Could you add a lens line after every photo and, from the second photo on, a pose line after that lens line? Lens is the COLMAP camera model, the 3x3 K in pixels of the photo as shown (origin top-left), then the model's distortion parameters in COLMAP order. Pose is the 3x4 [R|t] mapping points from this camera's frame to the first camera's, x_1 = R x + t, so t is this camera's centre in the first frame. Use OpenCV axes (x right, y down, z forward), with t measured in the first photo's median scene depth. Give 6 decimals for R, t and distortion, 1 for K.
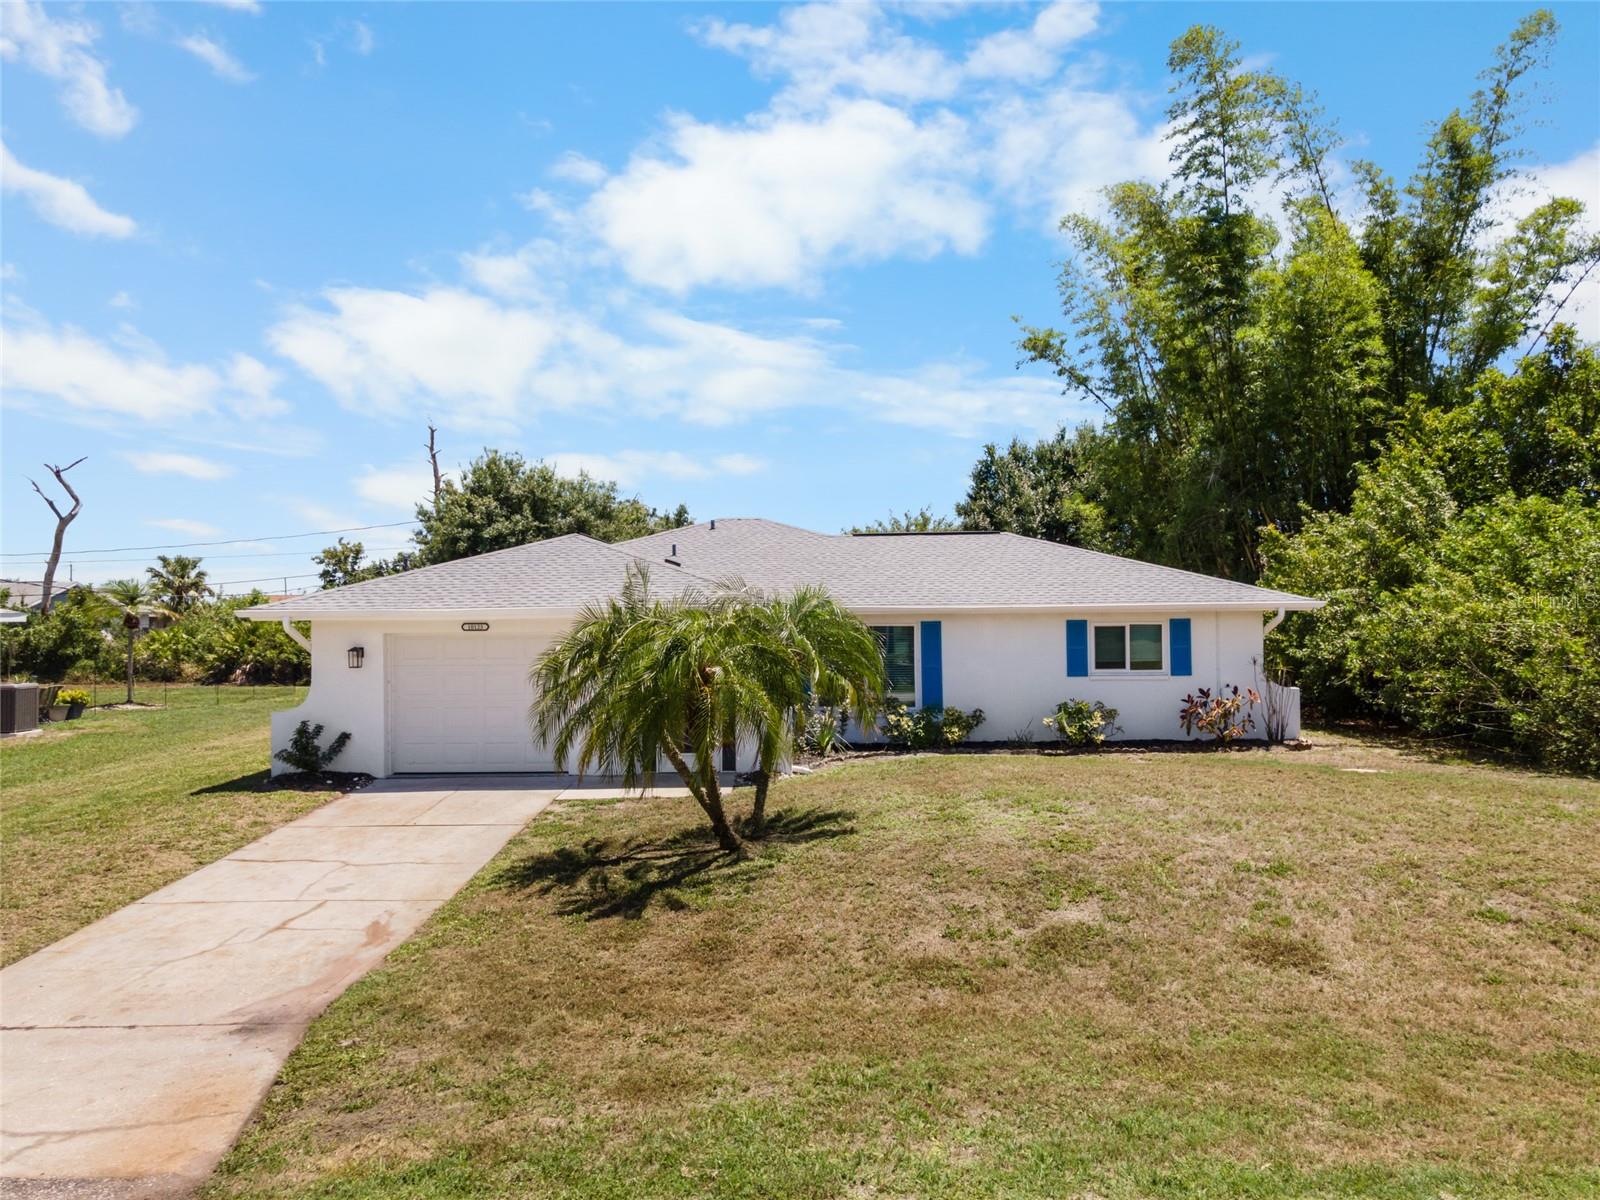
lens RADIAL K [[1176.4, 0, 800.0], [0, 1176.4, 600.0], [0, 0, 1]] dist [-0.006891, 0.073569]
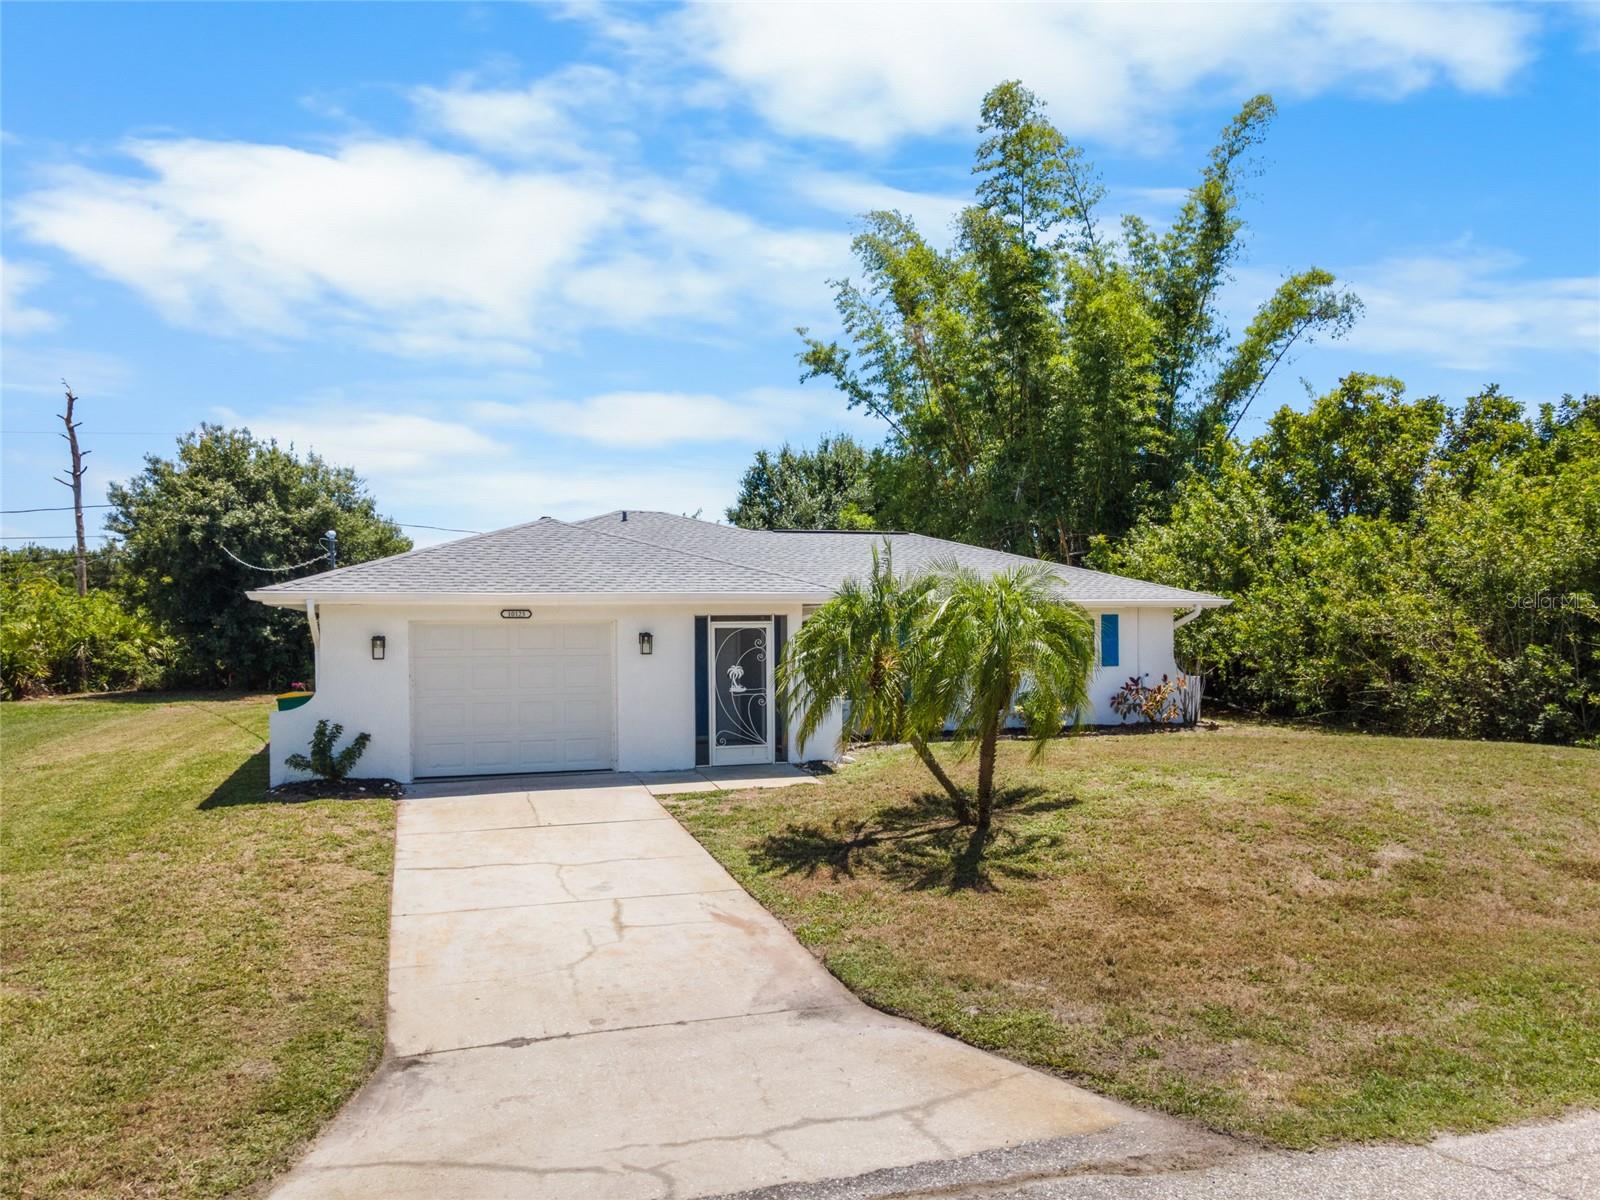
lens RADIAL K [[1181.9, 0, 800.1], [0, 1181.9, 628.3], [0, 0, 1]] dist [0.047057, -0.000704]
pose [[0.943584, 0.003645, 0.331113, -0.315963], [-0.007442, 0.999920, 0.010199, 0.019383], [-0.331050, -0.012087, 0.943536, 0.048095]]
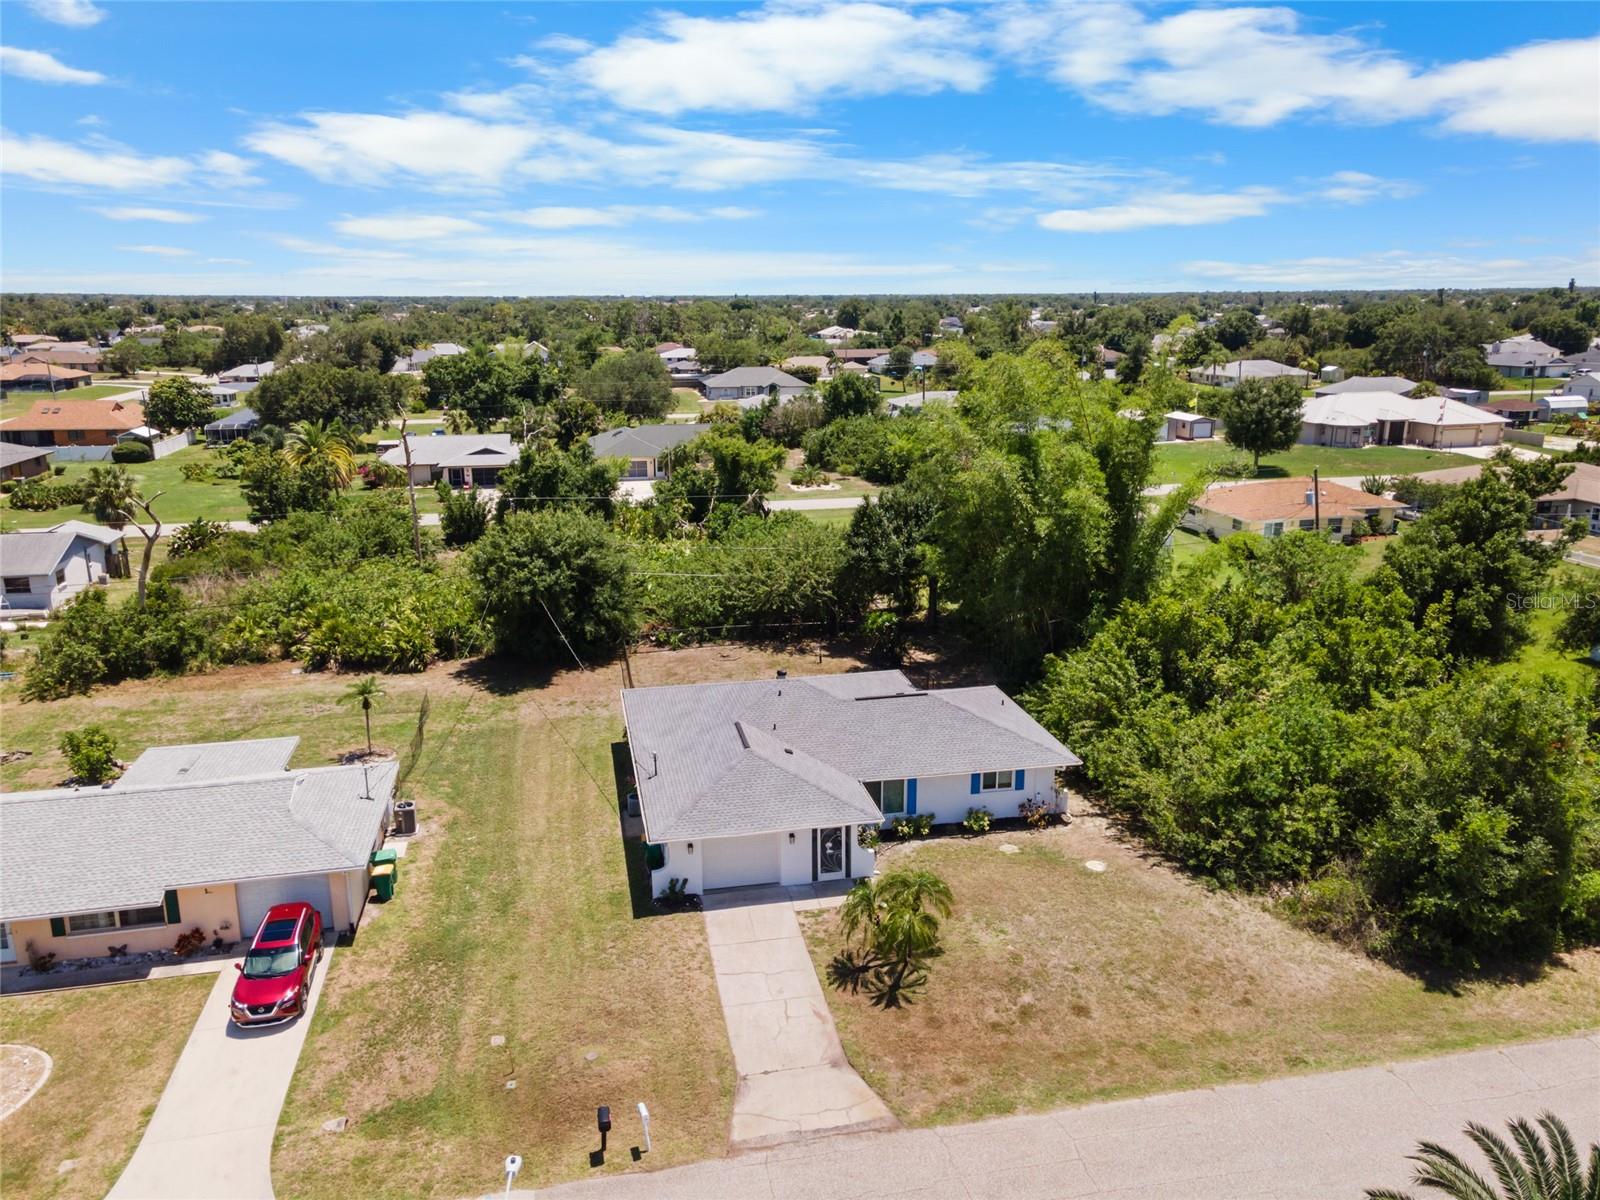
lens RADIAL K [[1165.5, 0, 800.0], [0, 1165.5, 600.0], [0, 0, 1]] dist [0.006756, 0.065775]
pose [[0.975102, -0.050032, 0.216040, -0.534155], [-0.009271, 0.964167, 0.265133, -0.856116], [-0.221563, -0.260534, 0.939698, -0.878136]]
